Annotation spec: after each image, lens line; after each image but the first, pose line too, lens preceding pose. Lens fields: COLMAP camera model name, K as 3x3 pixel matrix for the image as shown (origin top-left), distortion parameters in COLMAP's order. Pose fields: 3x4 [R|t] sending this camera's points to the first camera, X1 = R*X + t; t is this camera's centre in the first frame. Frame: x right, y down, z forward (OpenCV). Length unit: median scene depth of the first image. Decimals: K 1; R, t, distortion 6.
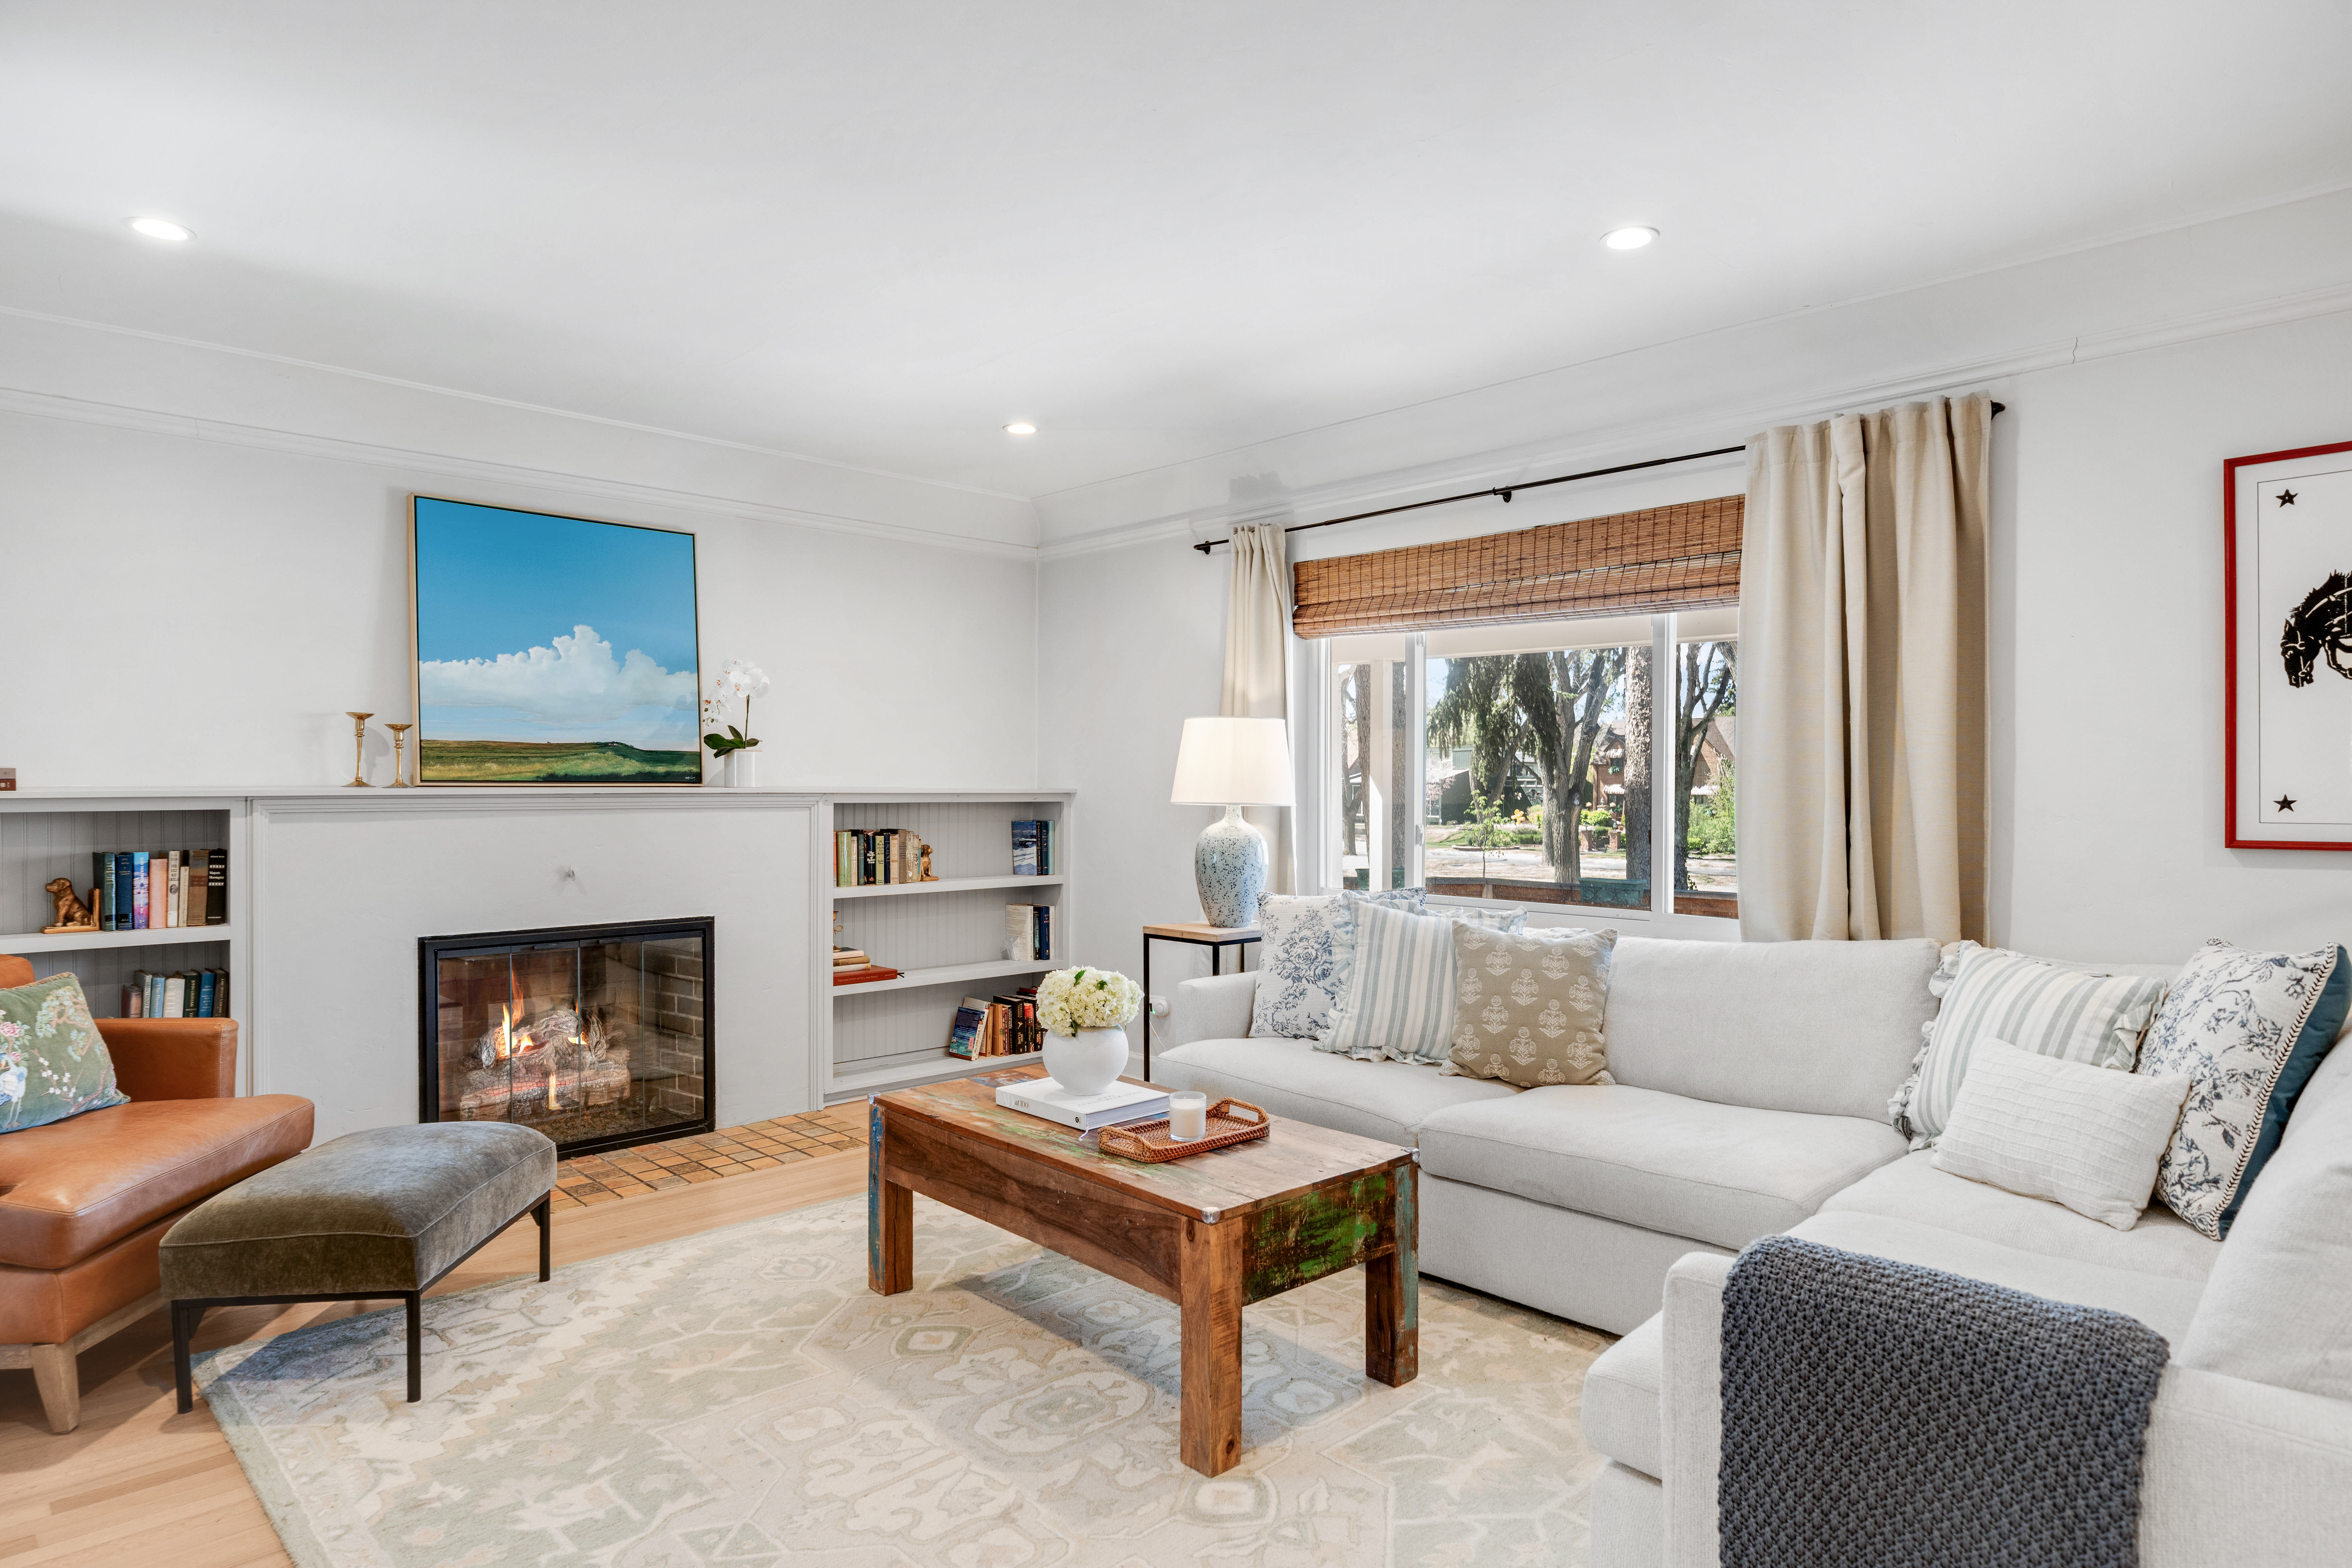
lens RADIAL K [[1349.4, 0, 1176.0], [0, 1349.4, 784.0], [0, 0, 1]] dist [0.003266, 0.001762]
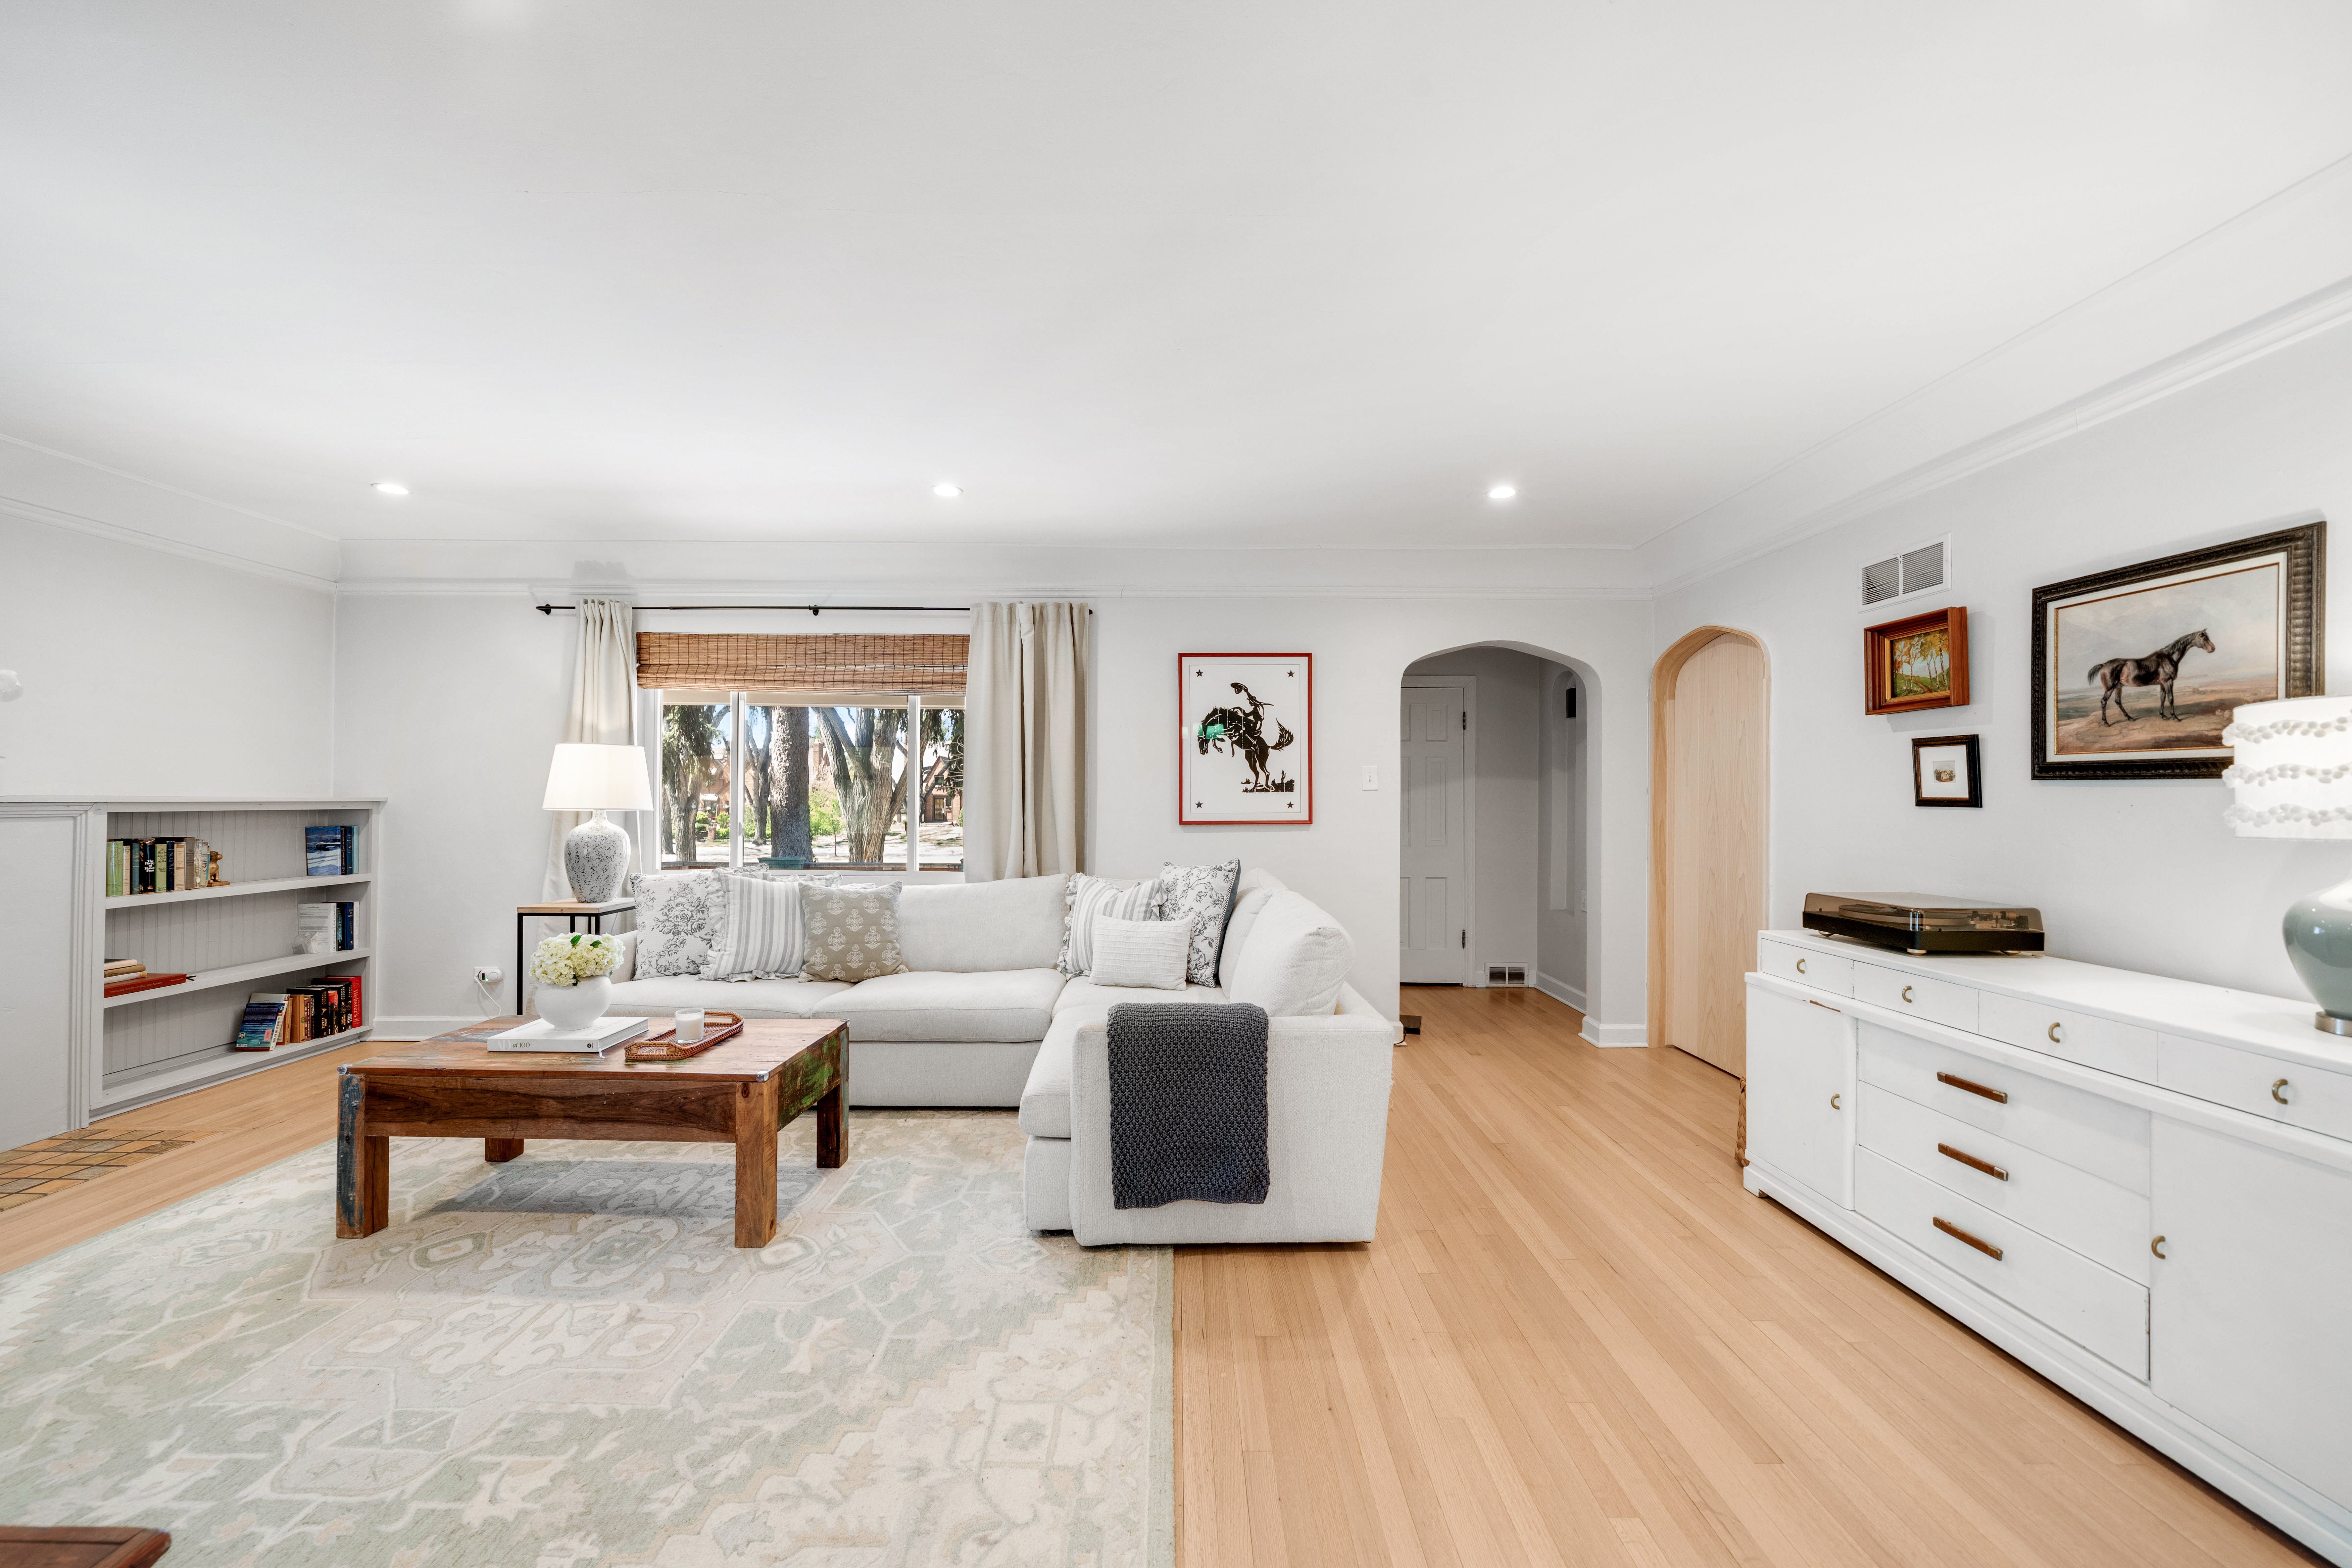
lens RADIAL K [[909.6, 0, 1182.8], [0, 909.6, 777.3], [0, 0, 1]] dist [-0.000149, 0.000029]
pose [[0.686765, 0.016407, 0.726695, -0.252767], [-0.003278, 0.999805, -0.019476, -0.001349], [-0.726872, 0.010993, 0.686684, -0.039291]]
